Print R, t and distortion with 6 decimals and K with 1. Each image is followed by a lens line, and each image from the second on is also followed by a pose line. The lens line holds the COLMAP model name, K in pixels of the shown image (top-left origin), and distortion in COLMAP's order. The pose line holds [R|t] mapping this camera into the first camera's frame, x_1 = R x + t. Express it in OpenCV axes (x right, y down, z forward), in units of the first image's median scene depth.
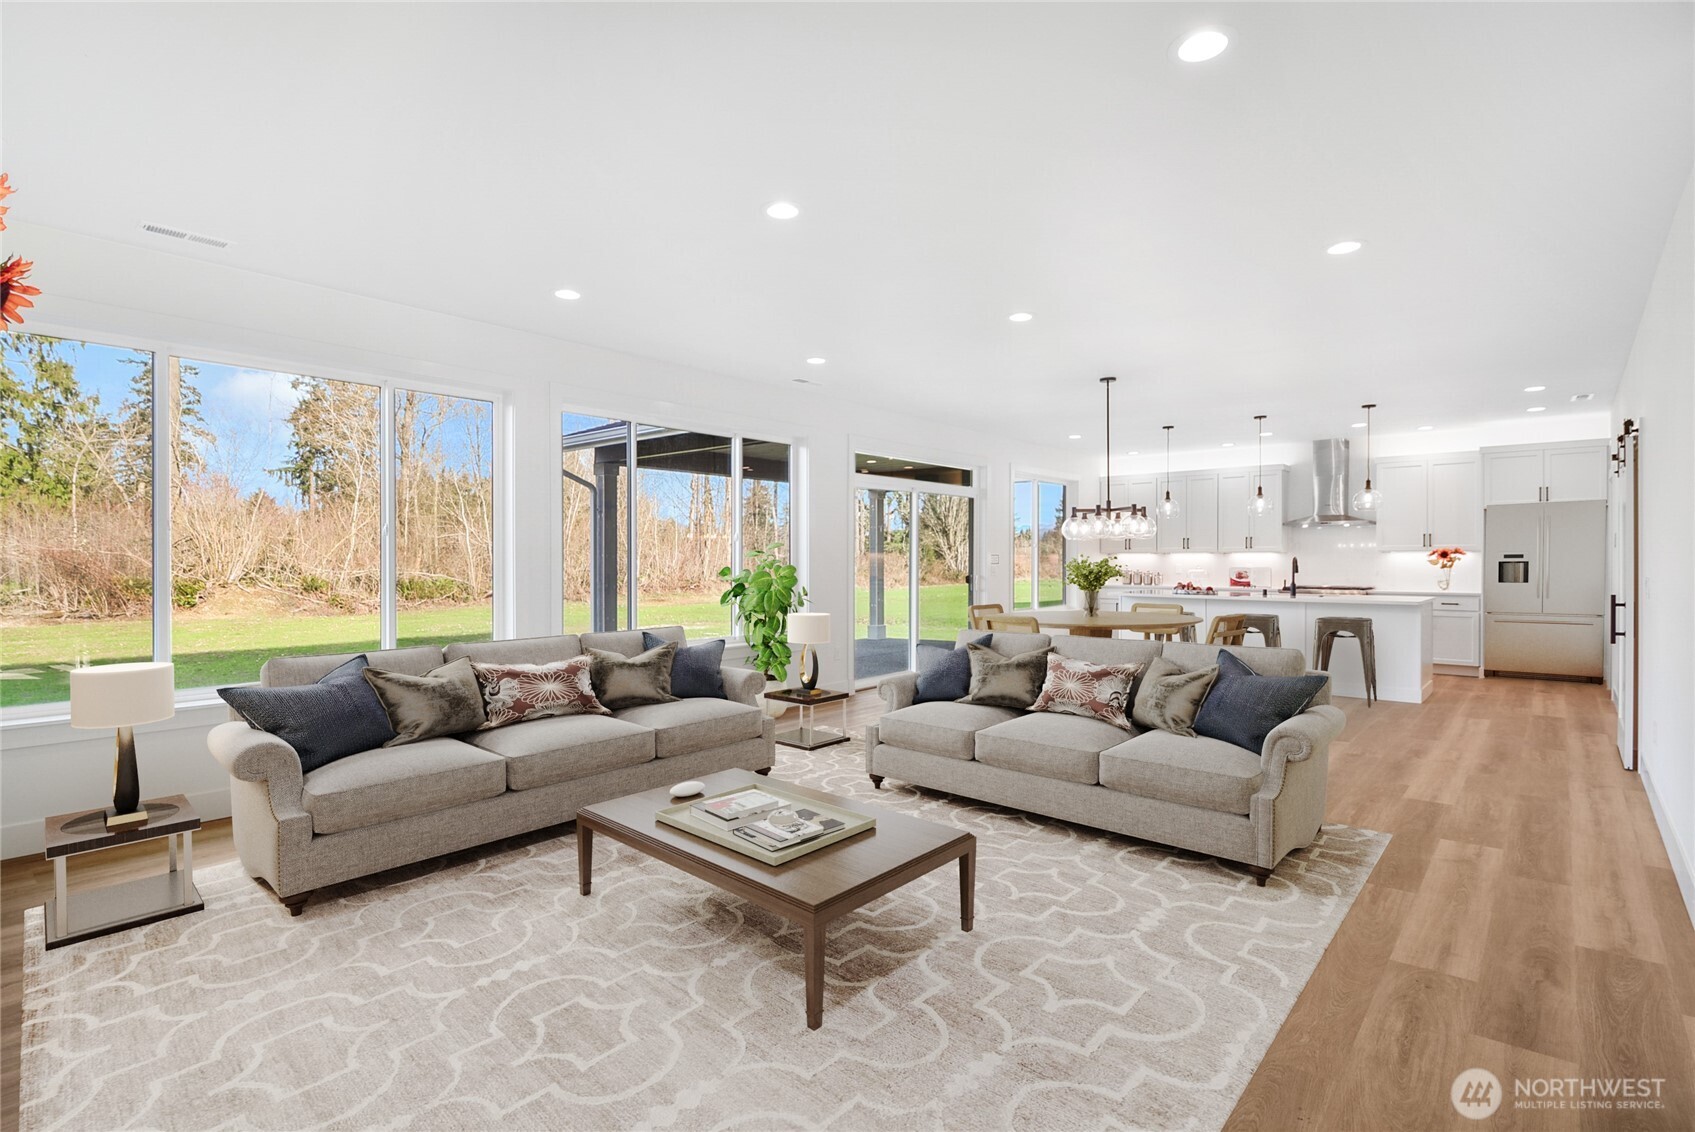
lens RADIAL K [[782.6, 0, 829.8], [0, 782.6, 561.2], [0, 0, 1]] dist [0.005081, 0.000377]
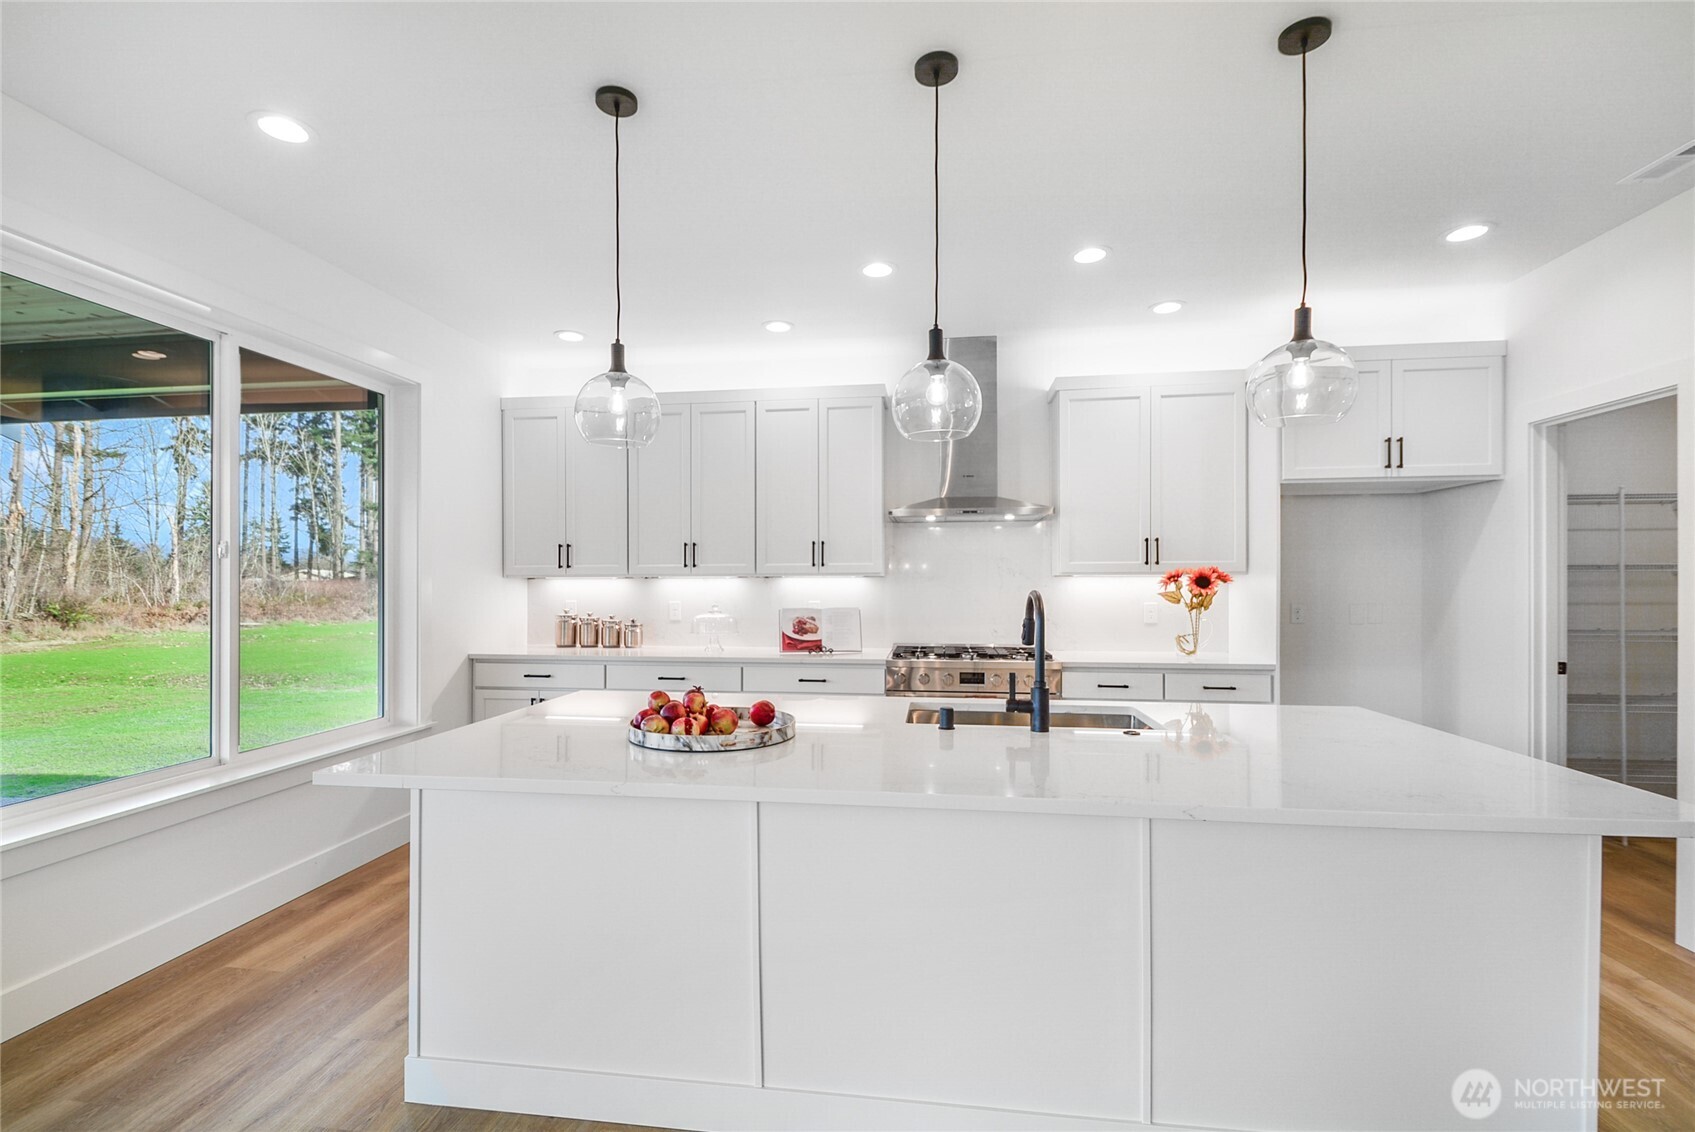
lens RADIAL K [[765.6, 0, 838.3], [0, 765.6, 577.2], [0, 0, 1]] dist [0.001944, 0.000127]
pose [[0.819927, 0.004067, 0.572454, 0.063153], [0.002150, 0.999946, -0.010183, -0.001229], [-0.572464, 0.009581, 0.819874, 0.136774]]
